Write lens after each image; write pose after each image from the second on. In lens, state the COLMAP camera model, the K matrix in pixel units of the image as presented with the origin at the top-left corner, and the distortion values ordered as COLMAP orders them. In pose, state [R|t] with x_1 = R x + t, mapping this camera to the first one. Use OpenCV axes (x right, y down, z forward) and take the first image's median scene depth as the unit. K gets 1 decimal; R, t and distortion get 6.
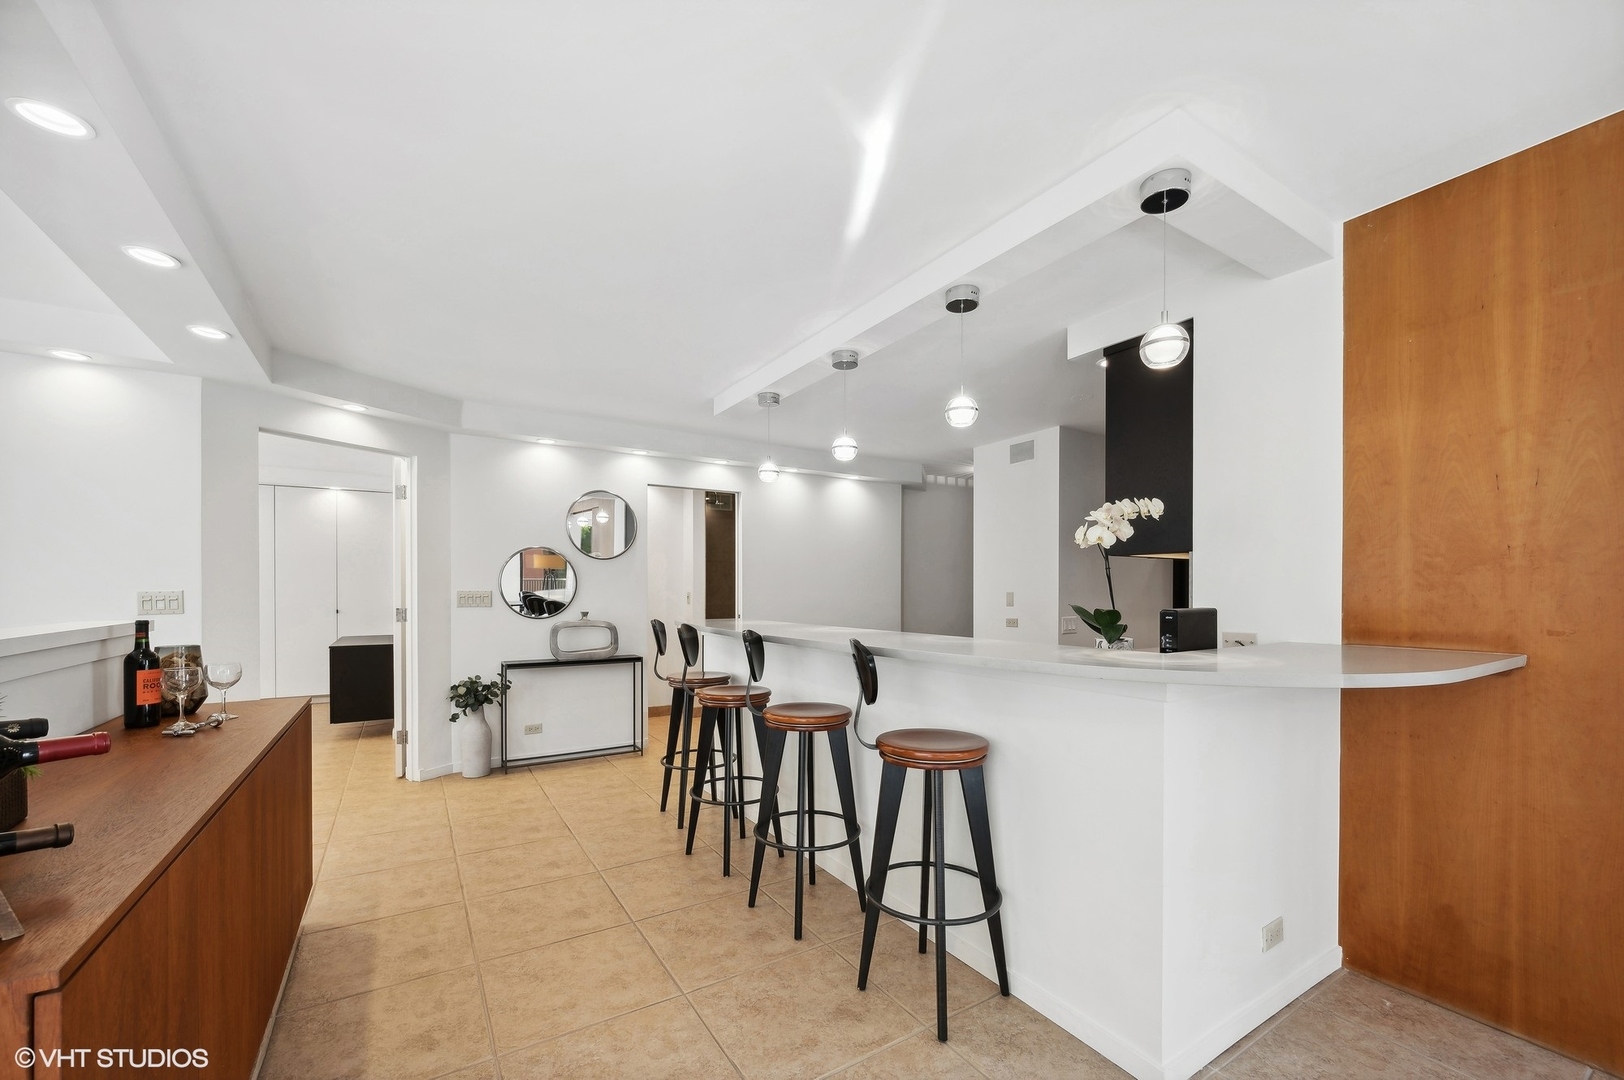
lens RADIAL K [[651.2, 0, 830.4], [0, 651.2, 586.8], [0, 0, 1]] dist [-0.001103, -0.000583]
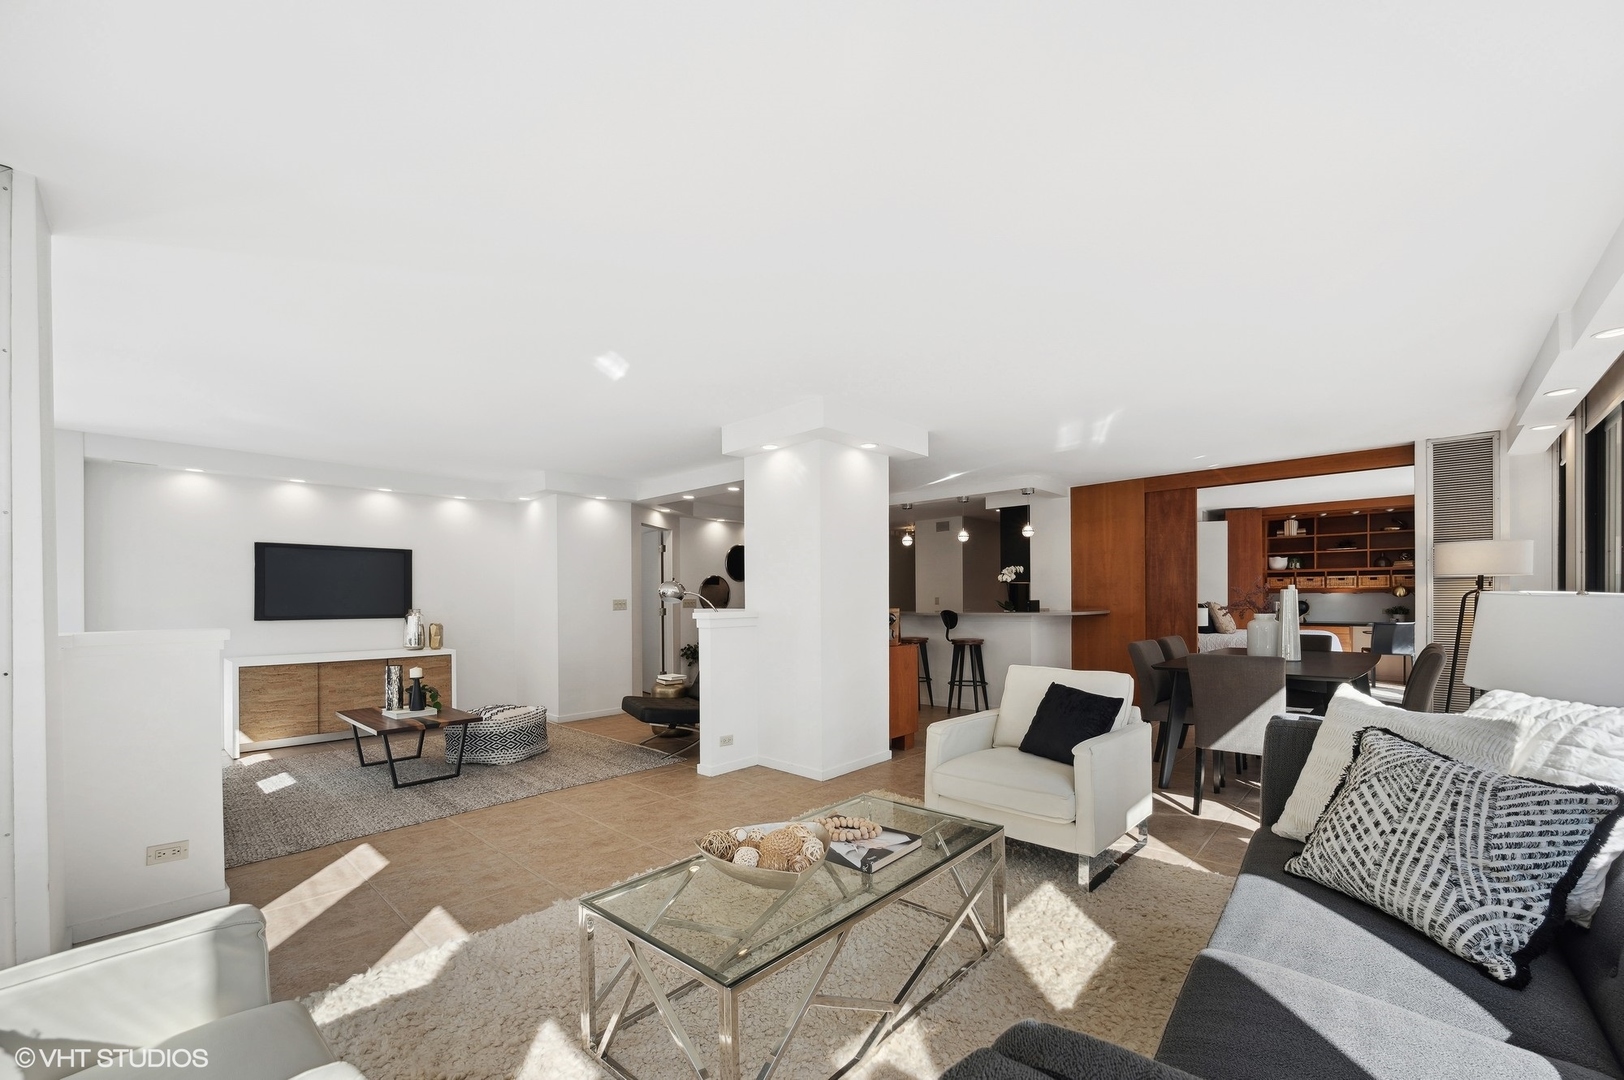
lens RADIAL K [[651.2, 0, 831.6], [0, 651.2, 602.5], [0, 0, 1]] dist [-0.001103, -0.000583]
pose [[0.964683, -0.011665, 0.263154, -1.268409], [0.009437, 0.999908, 0.009728, 0.005355], [-0.263243, -0.006901, 0.964705, -1.879249]]
